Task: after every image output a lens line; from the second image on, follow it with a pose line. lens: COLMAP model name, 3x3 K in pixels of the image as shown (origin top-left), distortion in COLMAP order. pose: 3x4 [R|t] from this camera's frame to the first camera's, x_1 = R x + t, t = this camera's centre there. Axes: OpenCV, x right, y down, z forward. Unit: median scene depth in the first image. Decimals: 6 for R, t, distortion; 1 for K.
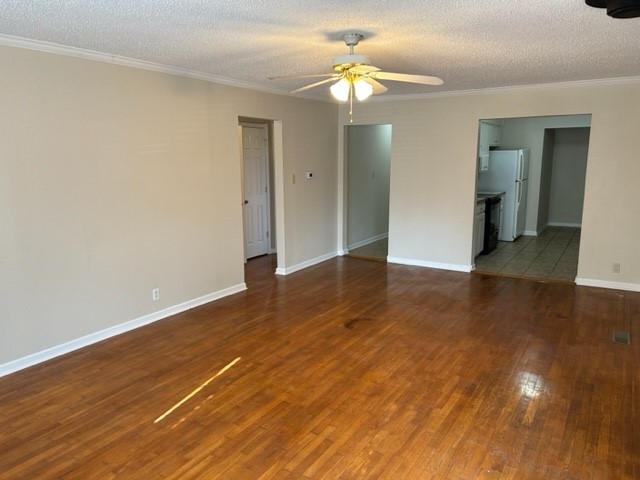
lens RADIAL K [[486.9, 0, 319.3], [0, 486.9, 243.0], [0, 0, 1]] dist [0.045679, -0.027804]
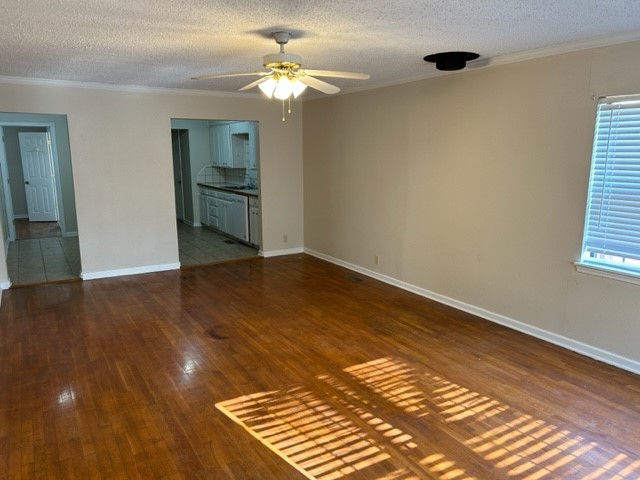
lens RADIAL K [[486.9, 0, 319.4], [0, 486.9, 236.2], [0, 0, 1]] dist [0.045679, -0.027804]
pose [[0.468456, -0.157984, 0.869247, -0.668916], [0.168518, 0.981796, 0.087621, -0.072593], [-0.867266, 0.105437, 0.486552, 0.385157]]
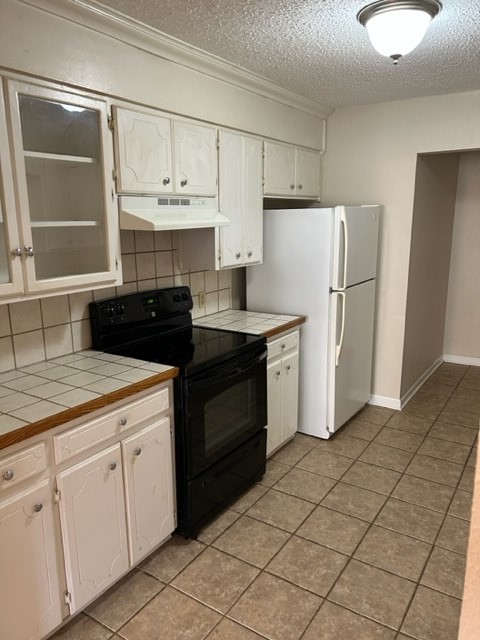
lens RADIAL K [[486.9, 0, 236.1], [0, 486.9, 322.3], [0, 0, 1]] dist [0.045679, -0.027804]
pose [[0.999352, 0.008718, -0.034923, 0.691705], [-0.007566, 0.999428, 0.032974, -0.229475], [0.035191, -0.032689, 0.998846, 1.254045]]
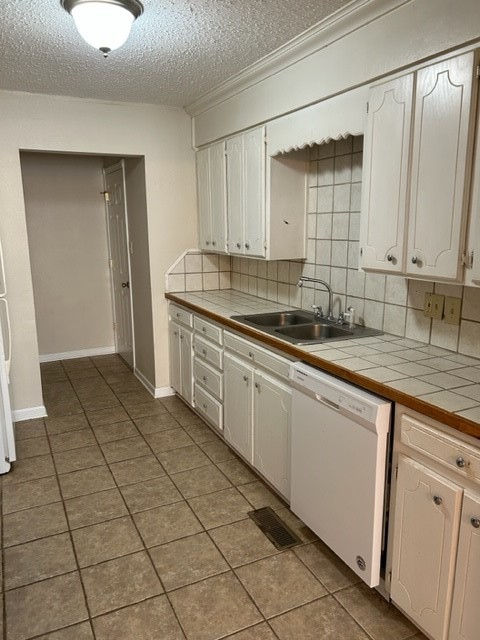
lens RADIAL K [[486.9, 0, 235.1], [0, 486.9, 319.8], [0, 0, 1]] dist [0.045679, -0.027804]
pose [[0.550597, -0.167689, 0.817755, 0.455032], [0.161949, 0.982461, 0.092422, -0.234418], [-0.818911, 0.081548, 0.568098, 1.387257]]
